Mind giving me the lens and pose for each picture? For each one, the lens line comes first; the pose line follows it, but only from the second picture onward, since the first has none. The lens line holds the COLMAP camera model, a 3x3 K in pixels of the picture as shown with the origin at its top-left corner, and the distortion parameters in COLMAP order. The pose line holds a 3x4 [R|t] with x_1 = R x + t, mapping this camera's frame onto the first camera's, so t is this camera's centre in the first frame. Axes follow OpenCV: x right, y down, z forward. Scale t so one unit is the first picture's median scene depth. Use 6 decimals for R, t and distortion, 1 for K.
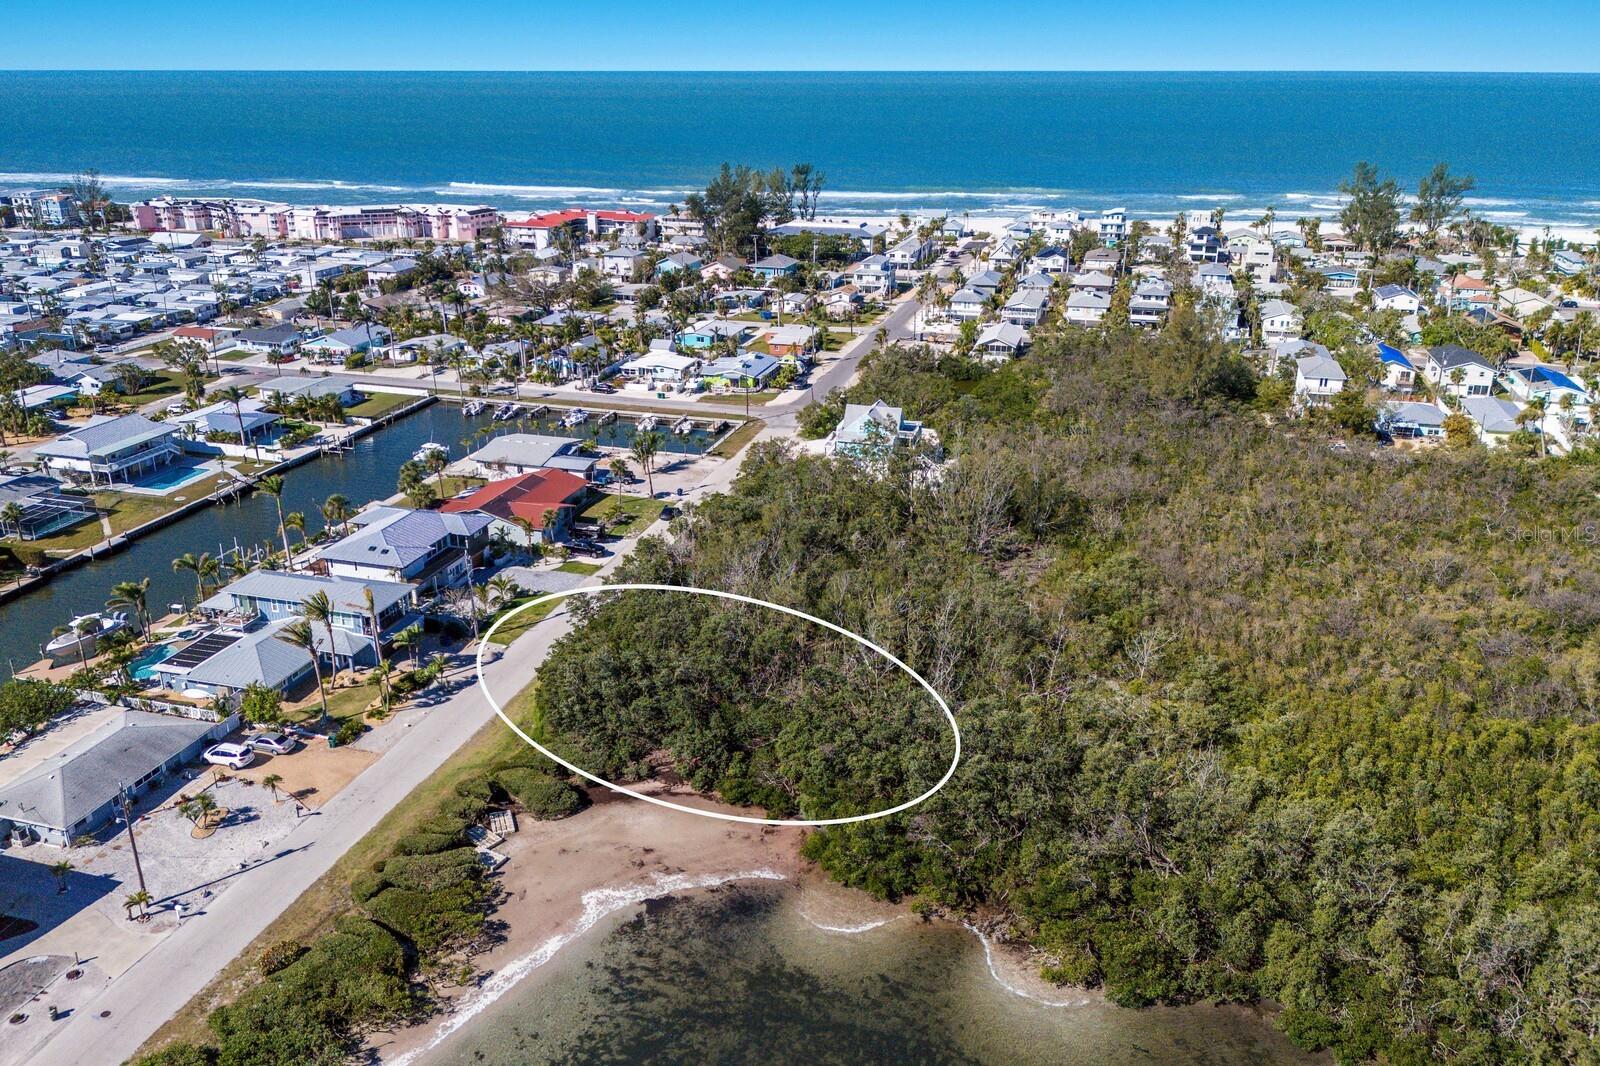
lens RADIAL K [[1203.1, 0, 800.0], [0, 1203.1, 533.0], [0, 0, 1]] dist [0.054642, -0.093639]
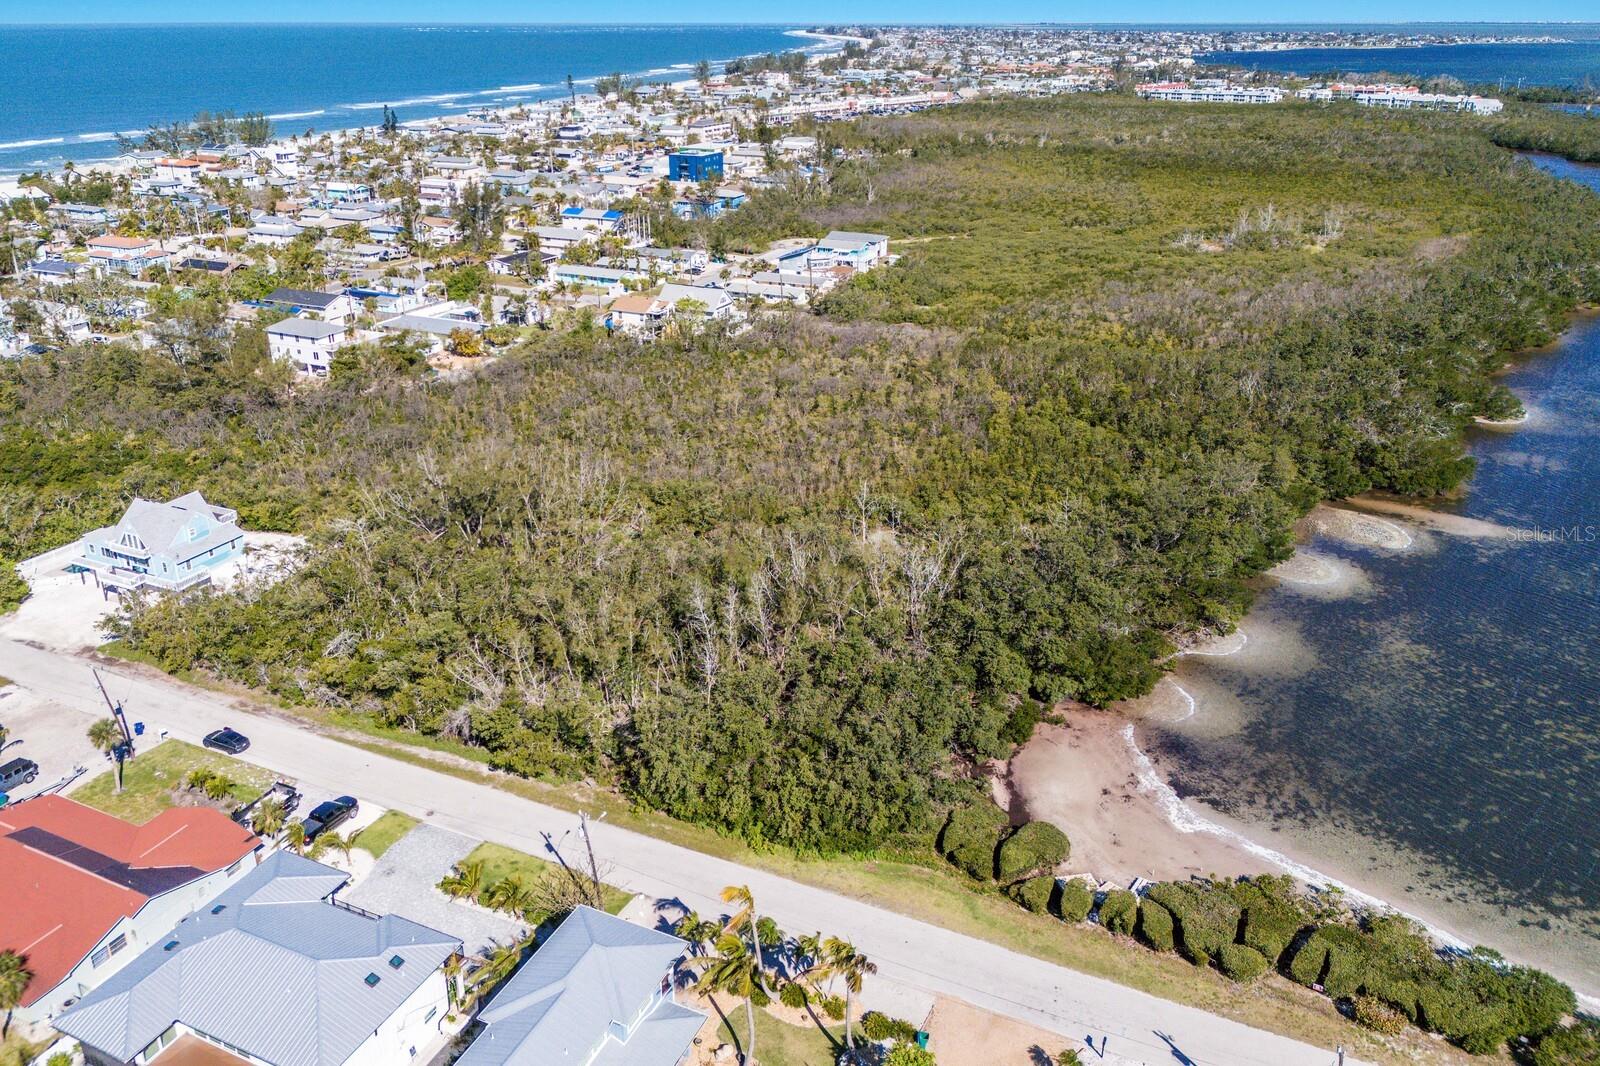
lens RADIAL K [[1157.5, 0, 796.4], [0, 1157.5, 531.5], [0, 0, 1]] dist [0.055021, -0.060887]
pose [[0.153639, -0.398734, 0.904105, -0.457009], [0.356050, 0.875845, 0.325765, -0.164248], [-0.921750, 0.271857, 0.276534, 0.423129]]
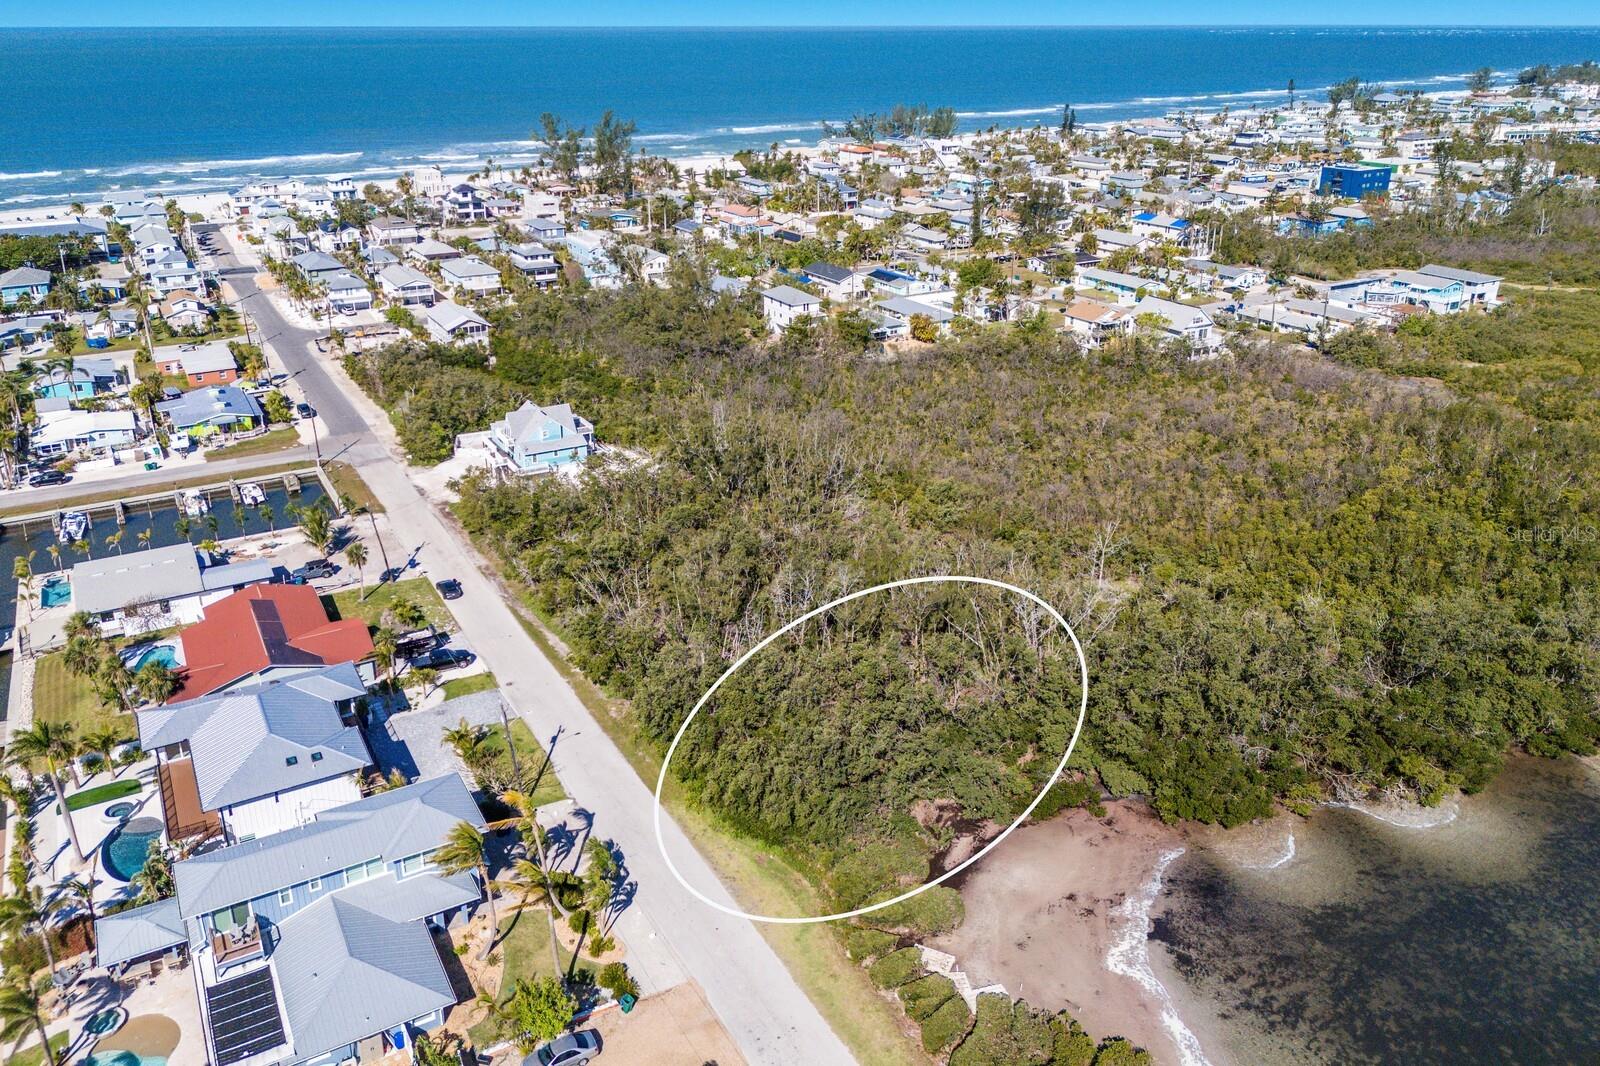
lens RADIAL K [[1186.8, 0, 794.2], [0, 1186.8, 487.9], [0, 0, 1]] dist [0.056573, -0.086610]
pose [[0.695167, -0.262886, 0.669055, -0.368045], [0.259574, 0.959733, 0.107395, -0.084877], [-0.670347, 0.099012, 0.735413, 0.209514]]
